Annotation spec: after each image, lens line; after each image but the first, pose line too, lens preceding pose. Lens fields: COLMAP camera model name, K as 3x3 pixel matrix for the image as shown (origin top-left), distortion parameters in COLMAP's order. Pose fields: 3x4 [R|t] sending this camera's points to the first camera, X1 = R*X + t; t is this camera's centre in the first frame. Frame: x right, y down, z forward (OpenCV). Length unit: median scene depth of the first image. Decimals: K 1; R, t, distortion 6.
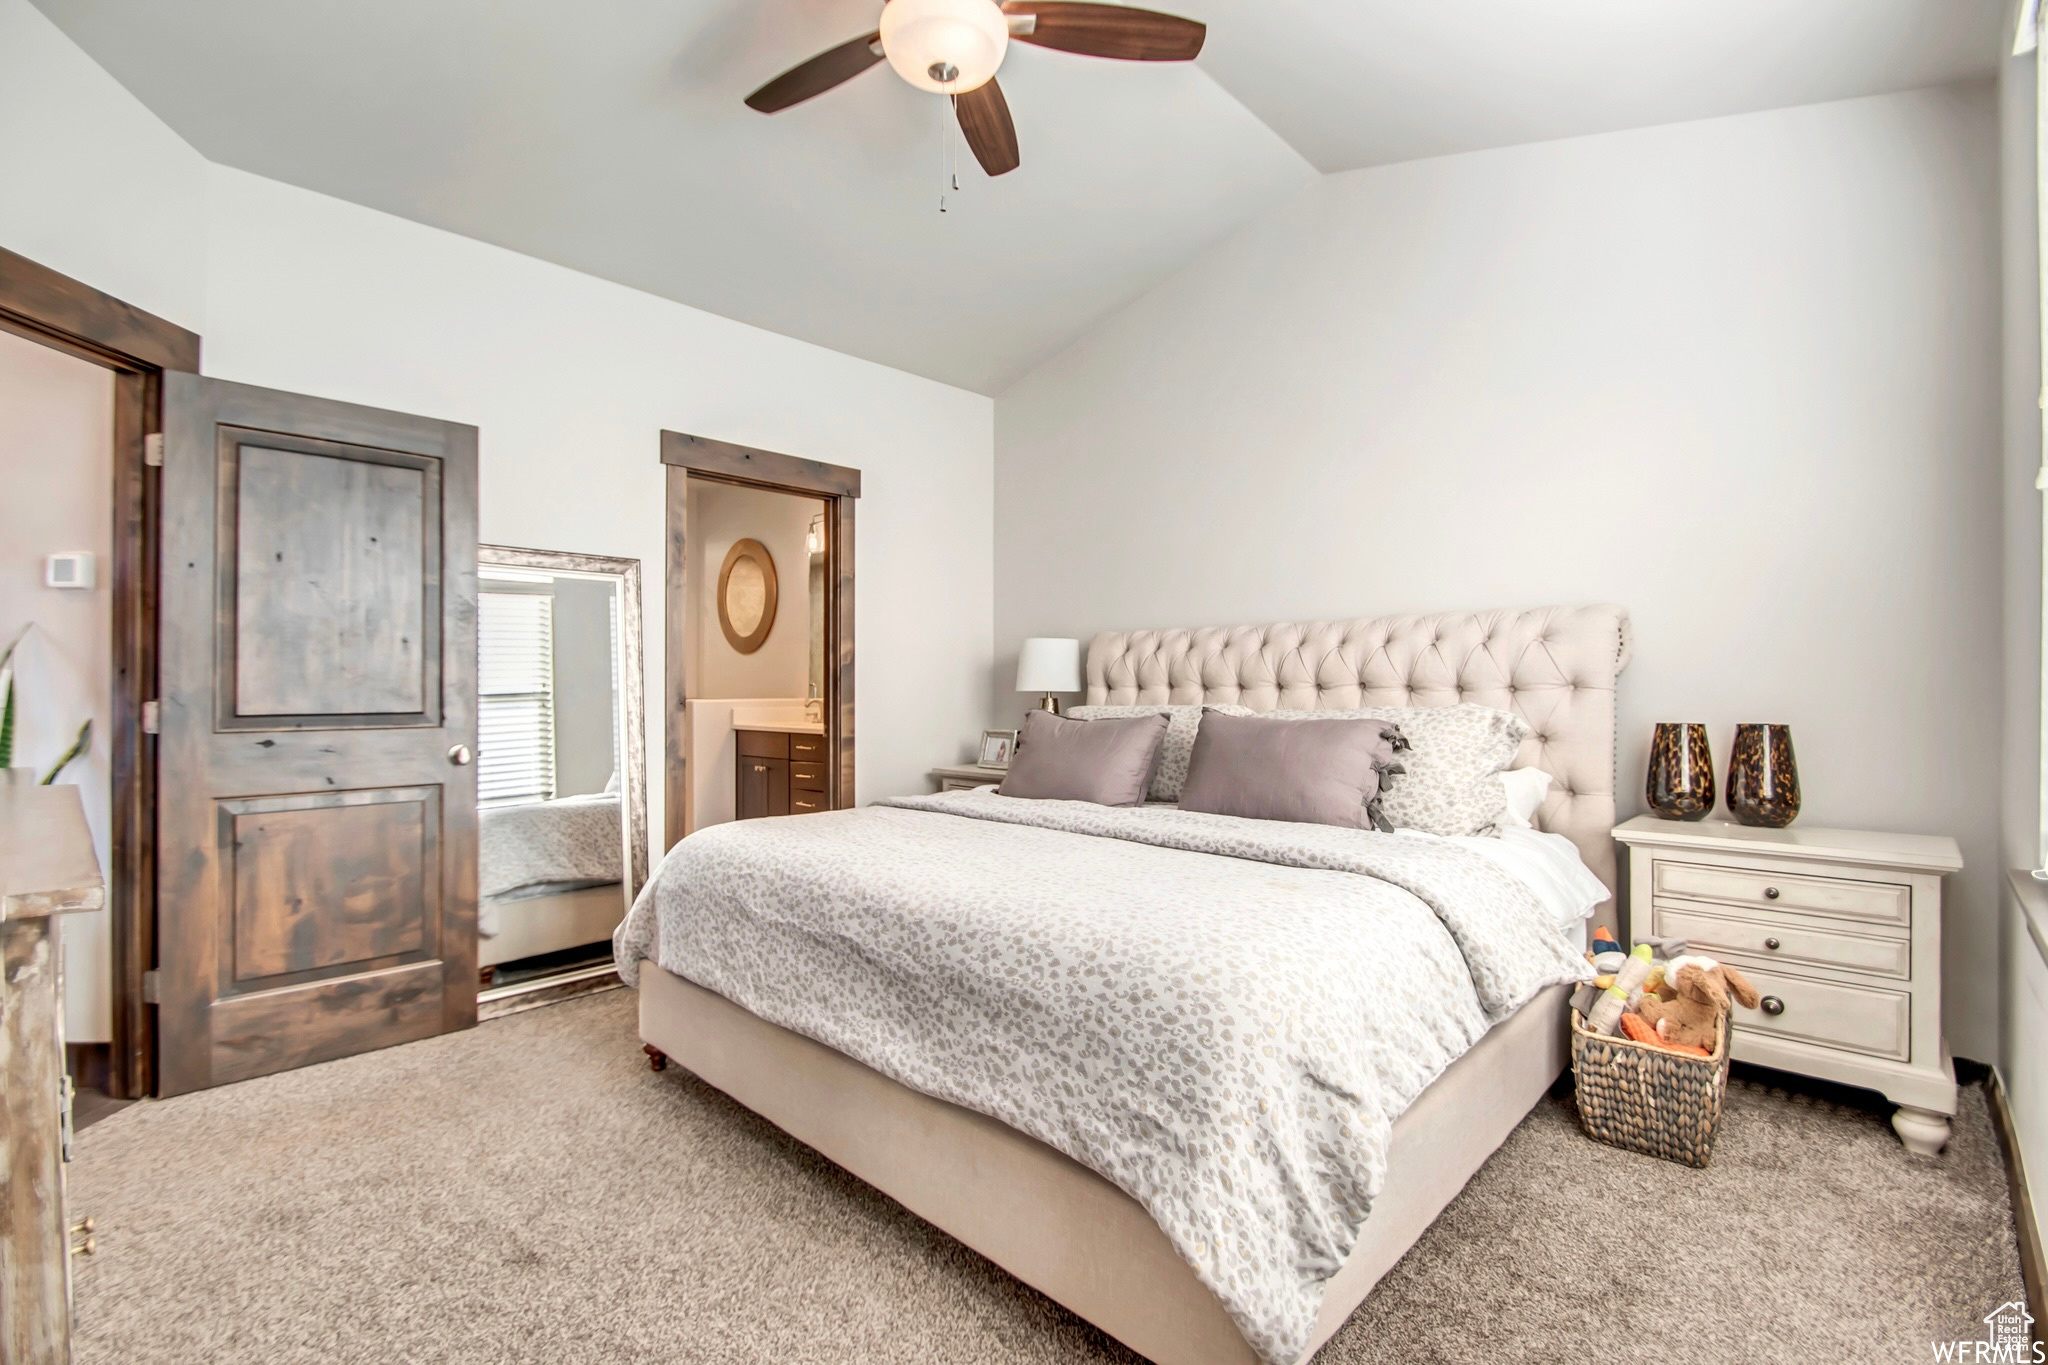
lens RADIAL K [[912.2, 0, 1018.8], [0, 912.2, 685.4], [0, 0, 1]] dist [-0.013086, -0.001938]
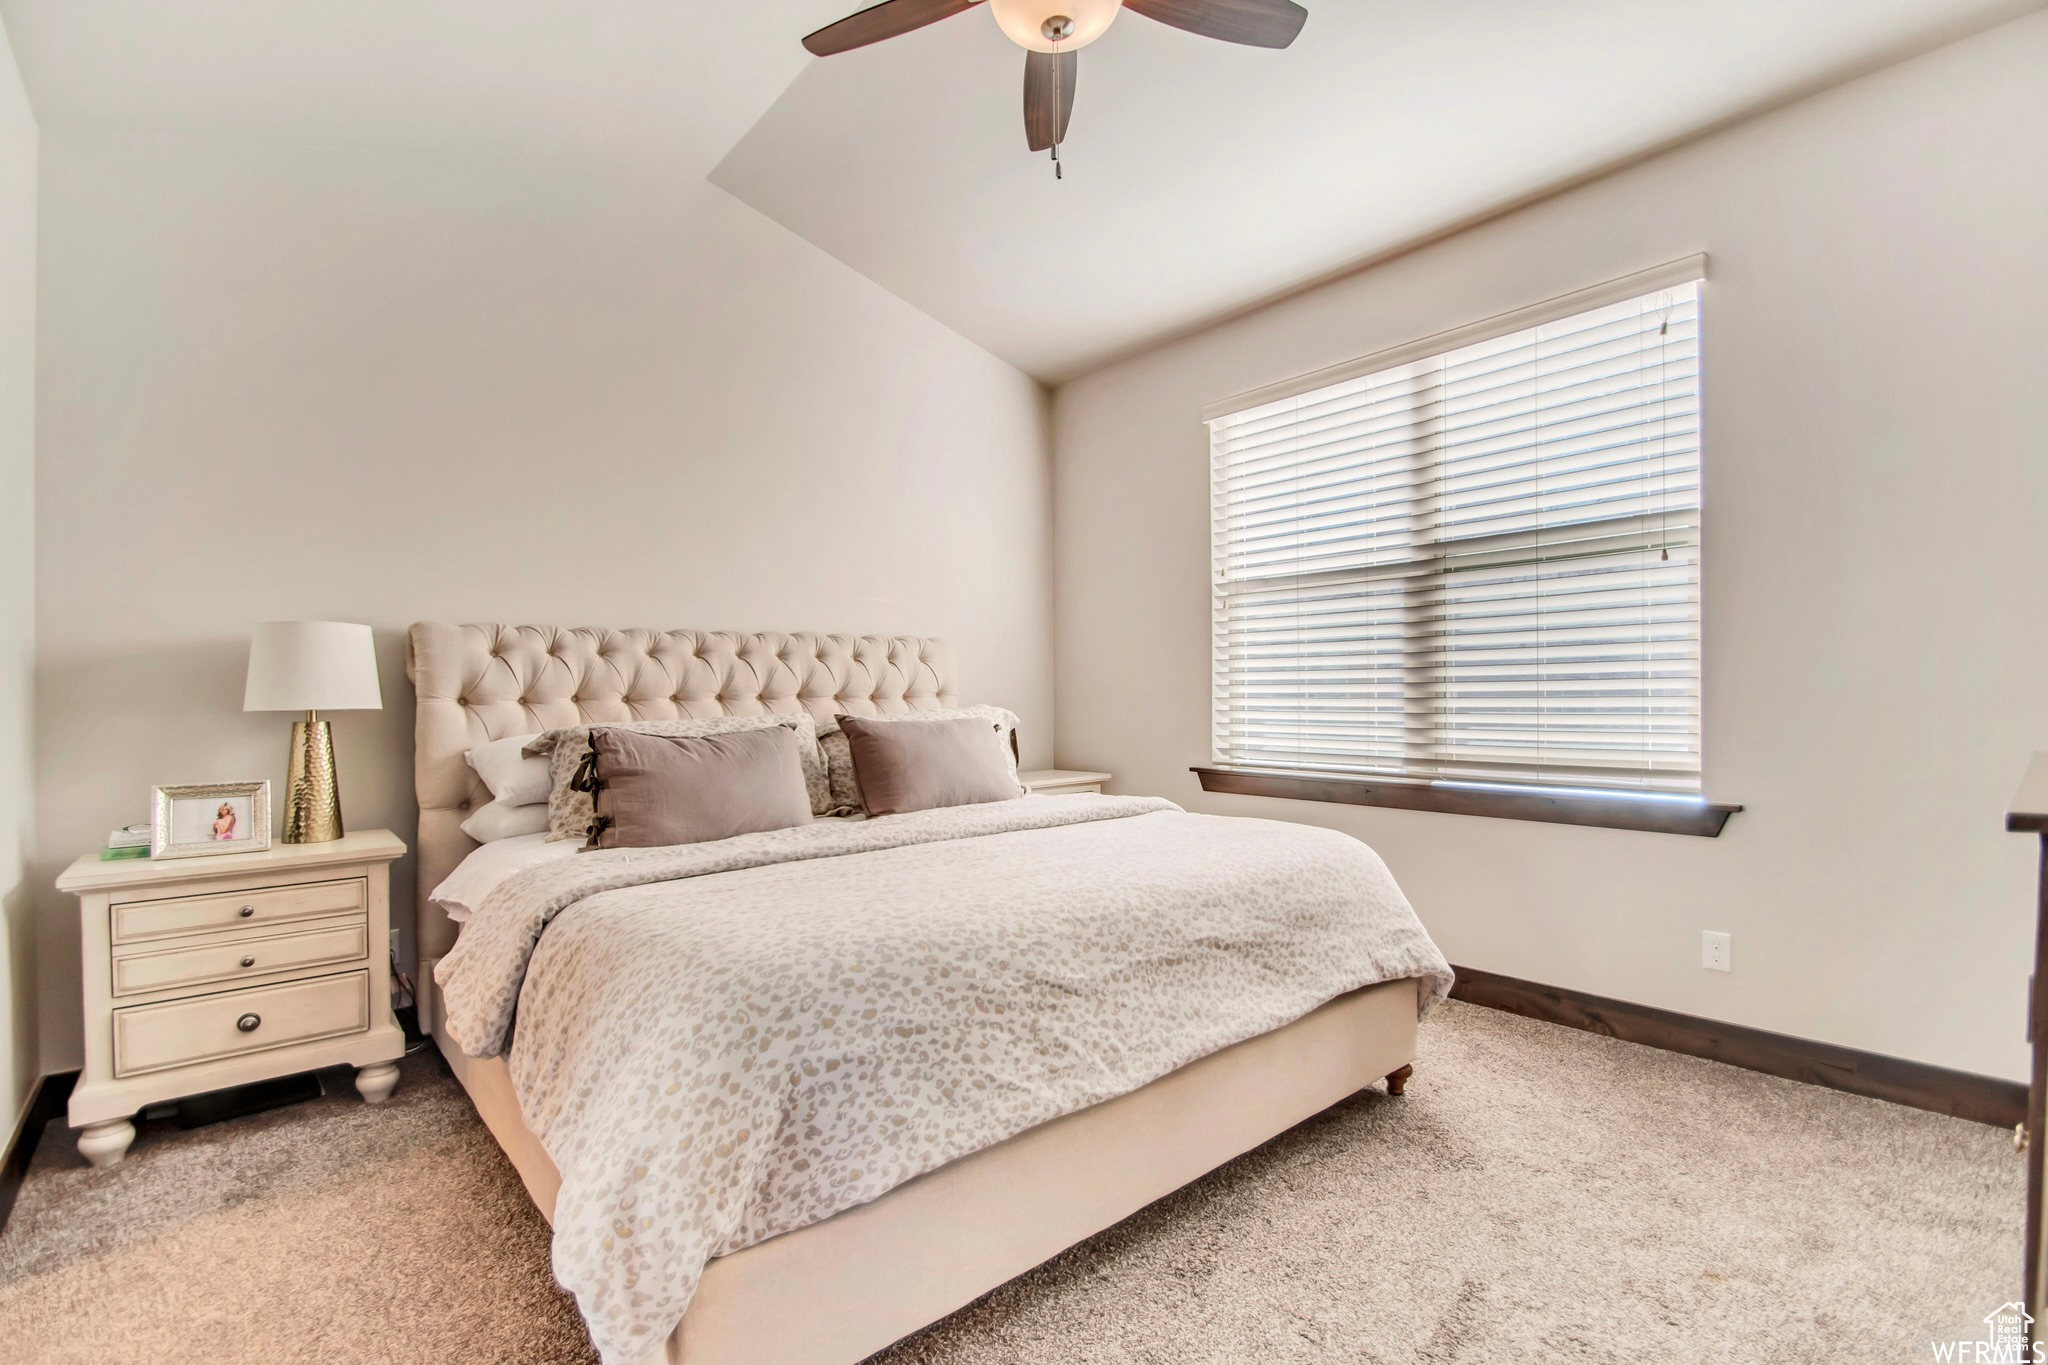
lens RADIAL K [[912.2, 0, 943.7], [0, 912.2, 687.5], [0, 0, 1]] dist [-0.013086, -0.001938]
pose [[0.151556, 0.008525, 0.988412, -1.126358], [0.017633, 0.999780, -0.011327, 0.008780], [-0.988291, 0.019145, 0.151372, 1.041587]]
